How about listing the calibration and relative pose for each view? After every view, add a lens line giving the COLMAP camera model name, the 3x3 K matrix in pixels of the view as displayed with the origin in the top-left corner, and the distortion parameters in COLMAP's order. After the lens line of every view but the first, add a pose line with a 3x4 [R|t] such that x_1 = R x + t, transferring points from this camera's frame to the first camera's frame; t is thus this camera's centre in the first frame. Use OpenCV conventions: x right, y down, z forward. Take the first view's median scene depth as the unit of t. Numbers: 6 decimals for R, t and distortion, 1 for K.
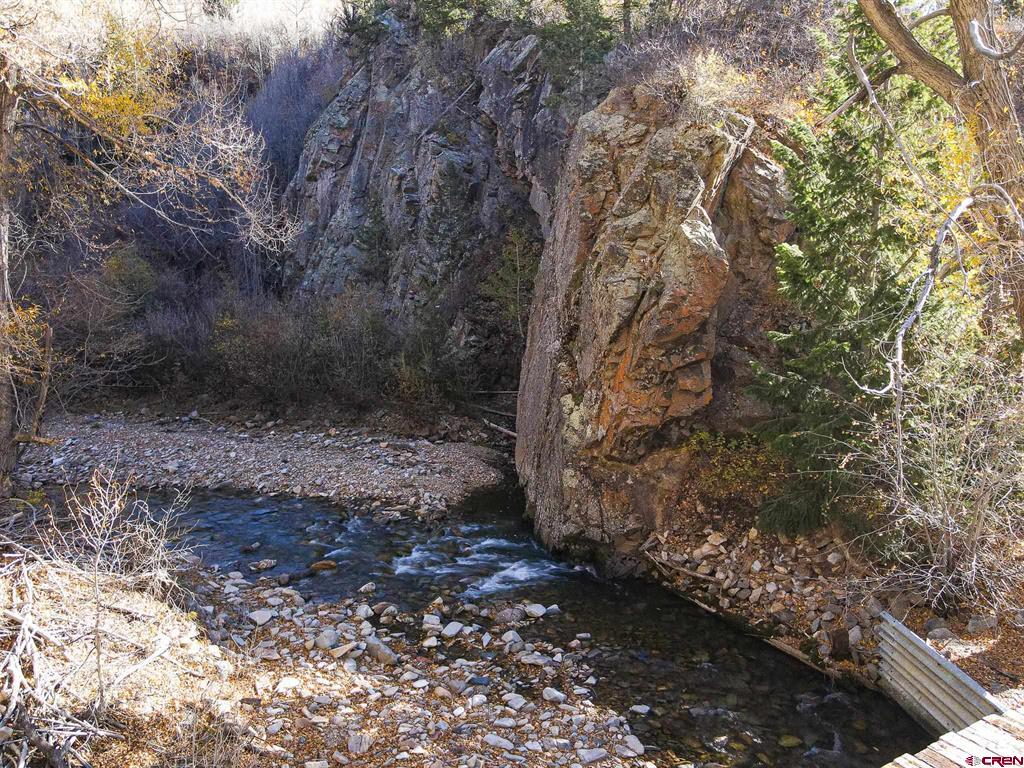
lens RADIAL K [[737.2, 0, 505.7], [0, 737.2, 381.8], [0, 0, 1]] dist [0.004002, 0.008746]
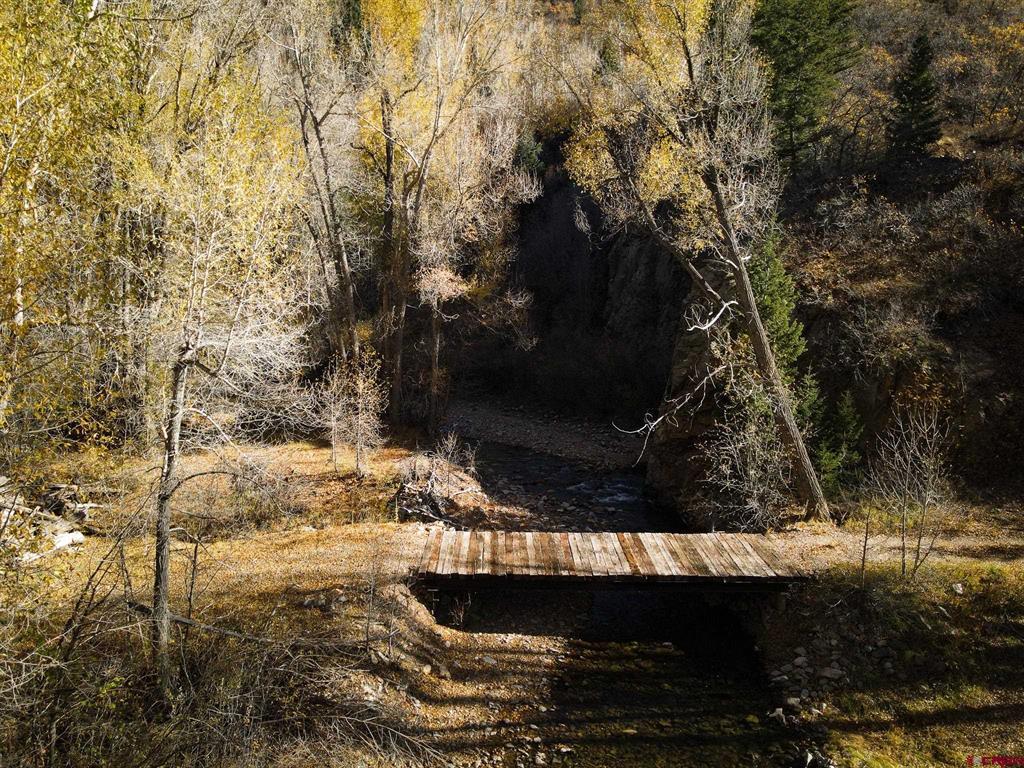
lens RADIAL K [[737.2, 0, 505.7], [0, 737.2, 381.8], [0, 0, 1]] dist [0.004002, 0.008746]
pose [[0.868656, 0.073043, -0.490002, 0.776336], [-0.063984, 0.997328, 0.035242, -0.143782], [0.491267, 0.000739, 0.871009, -1.092031]]
